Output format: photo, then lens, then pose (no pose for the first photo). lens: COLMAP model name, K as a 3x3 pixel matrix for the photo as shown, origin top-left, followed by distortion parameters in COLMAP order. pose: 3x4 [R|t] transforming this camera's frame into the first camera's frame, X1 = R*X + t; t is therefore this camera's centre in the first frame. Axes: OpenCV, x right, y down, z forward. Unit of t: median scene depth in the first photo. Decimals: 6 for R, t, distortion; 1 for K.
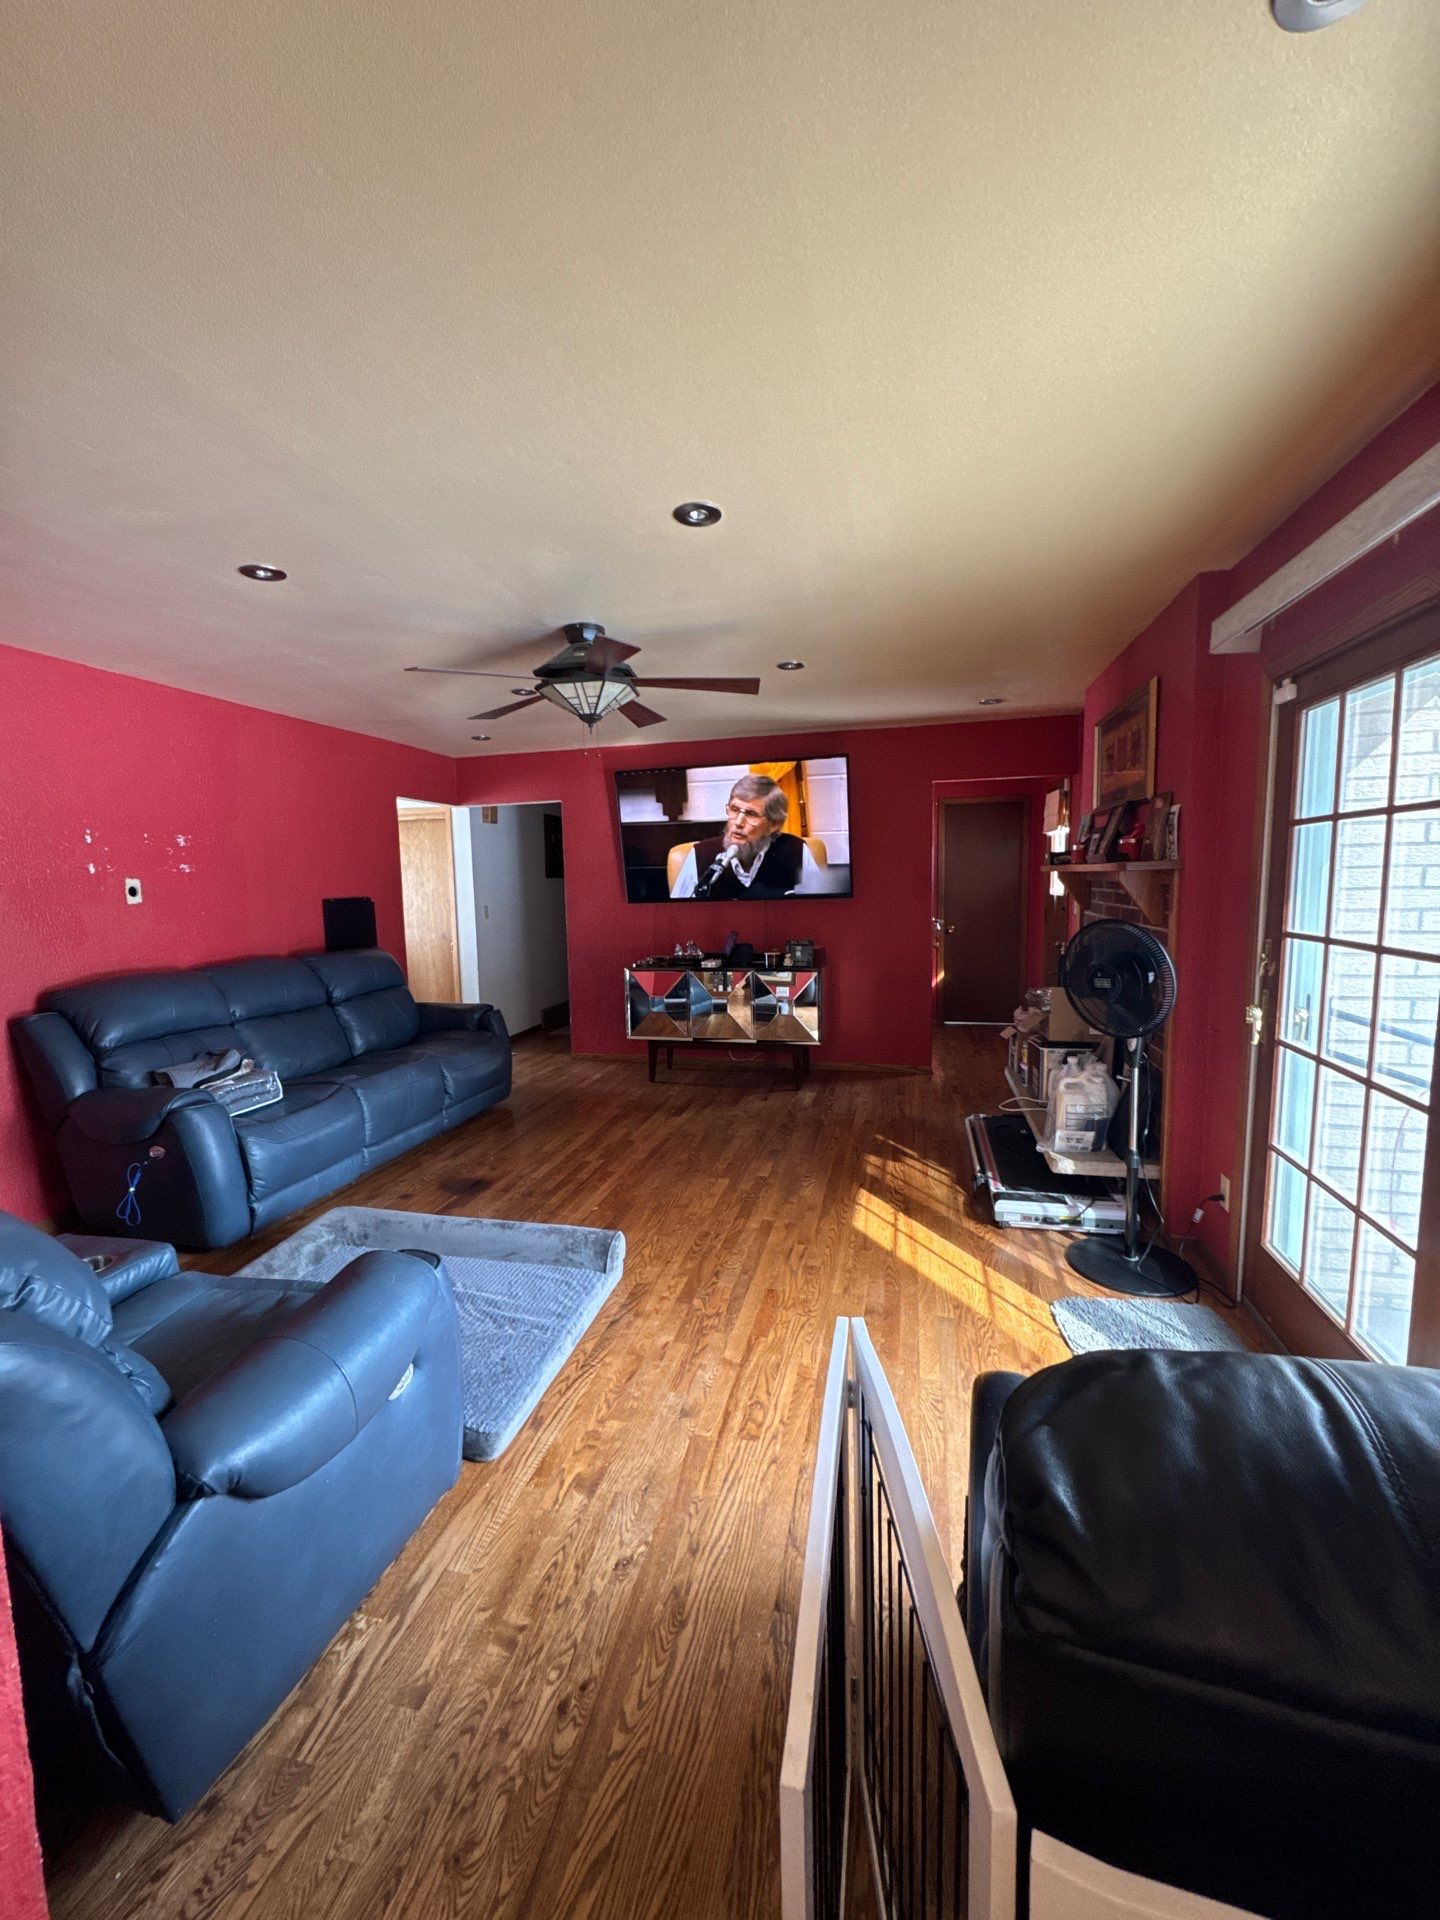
lens RADIAL K [[764.5, 0, 725.1], [0, 764.5, 958.4], [0, 0, 1]] dist [-0.003295, 0.000399]
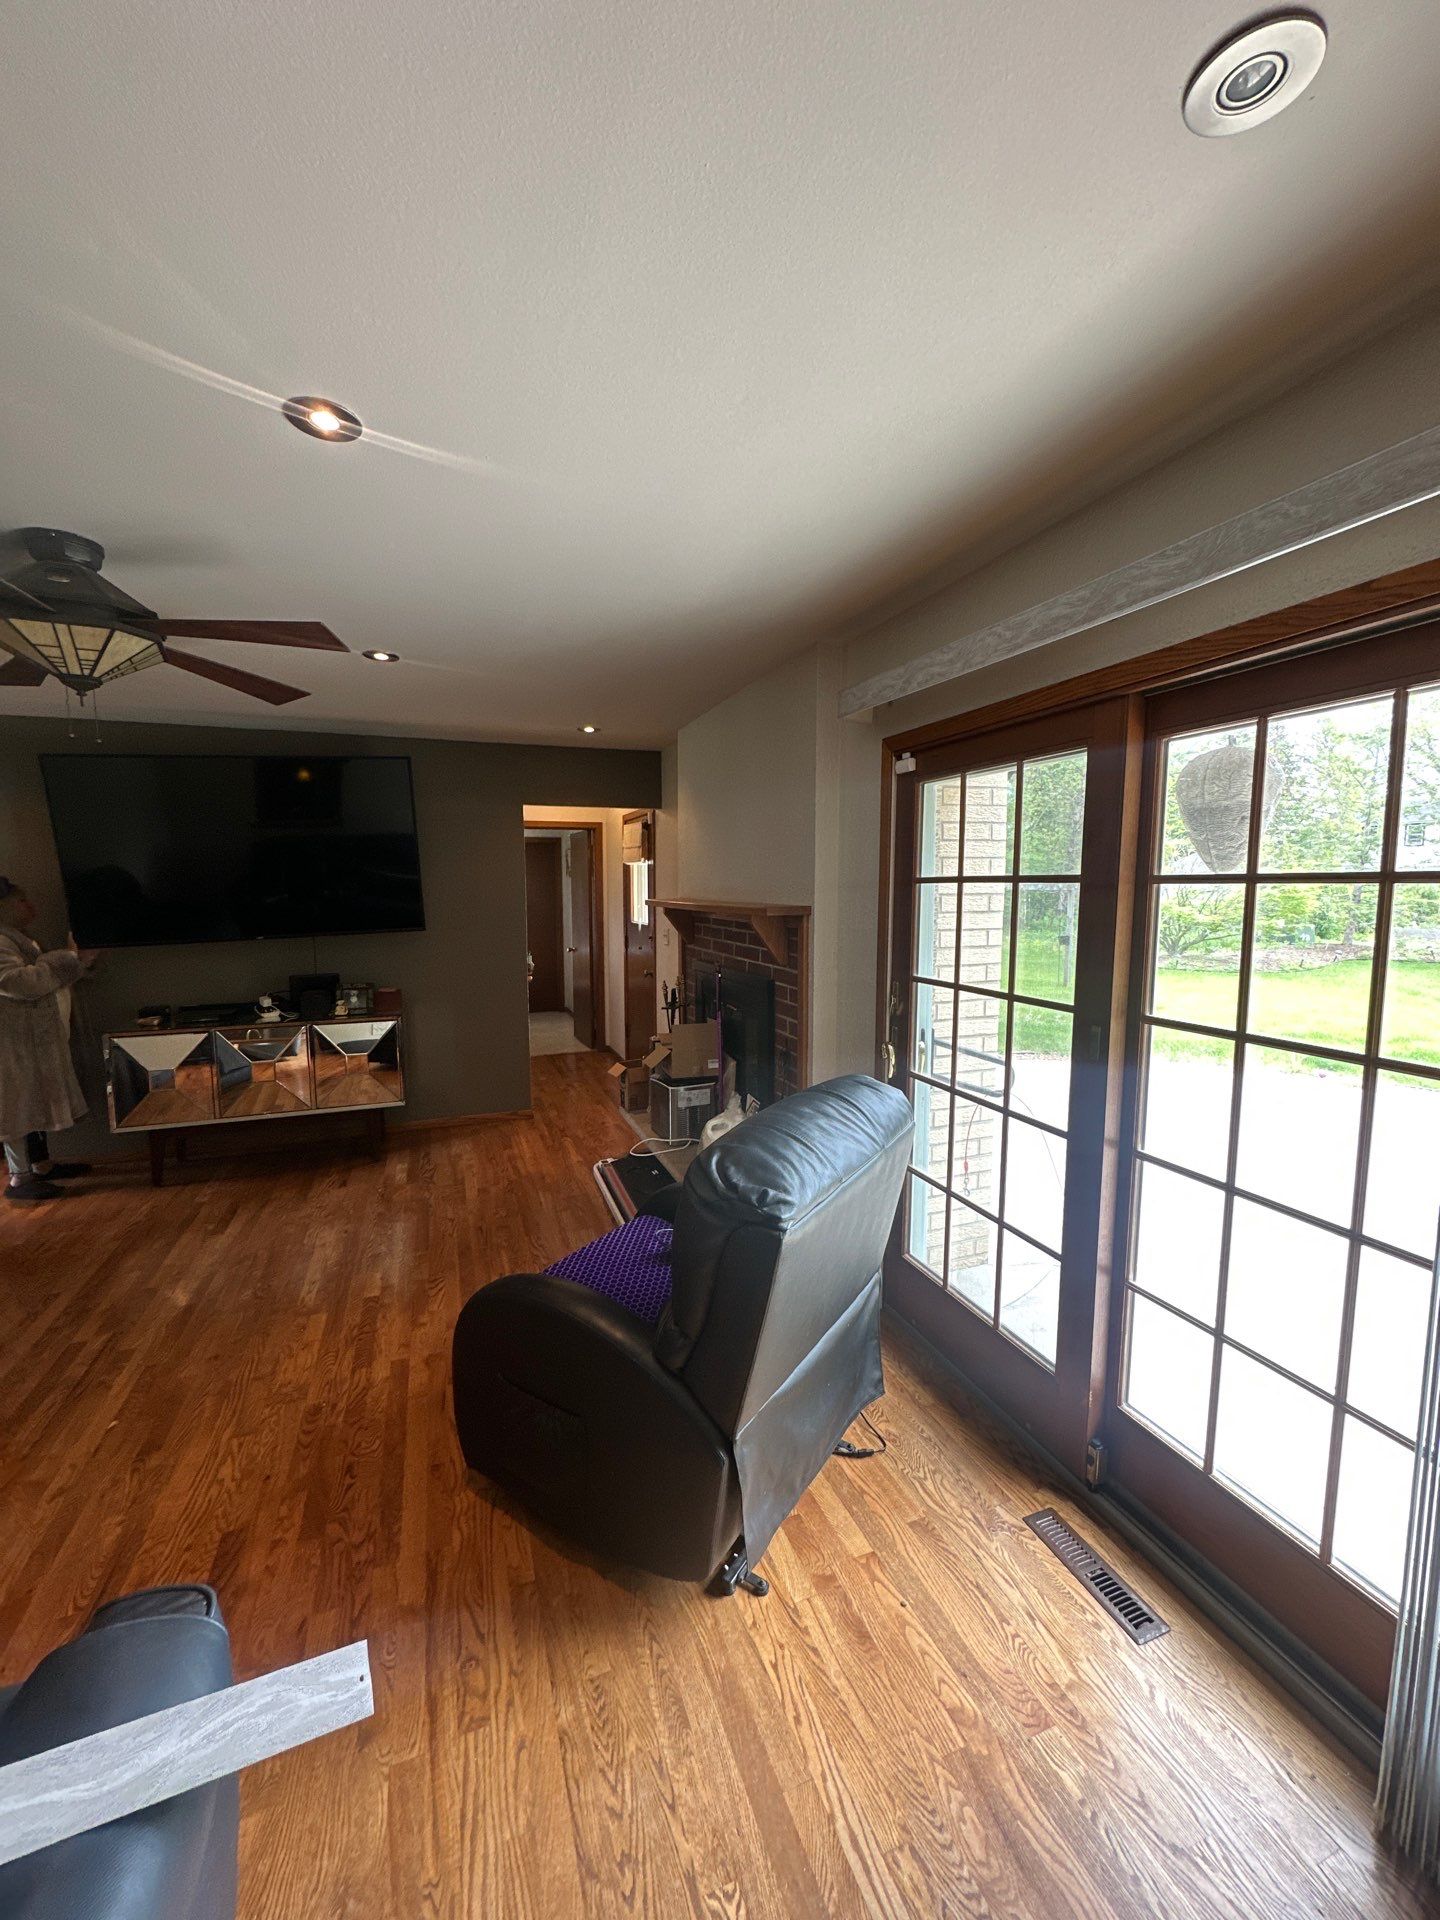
lens RADIAL K [[764.5, 0, 721.8], [0, 764.5, 961.2], [0, 0, 1]] dist [-0.003295, 0.000399]
pose [[0.827354, -0.038161, 0.560383, -0.093779], [0.046492, 0.998918, -0.000617, -0.049832], [-0.559753, 0.026564, 0.828234, 0.158629]]
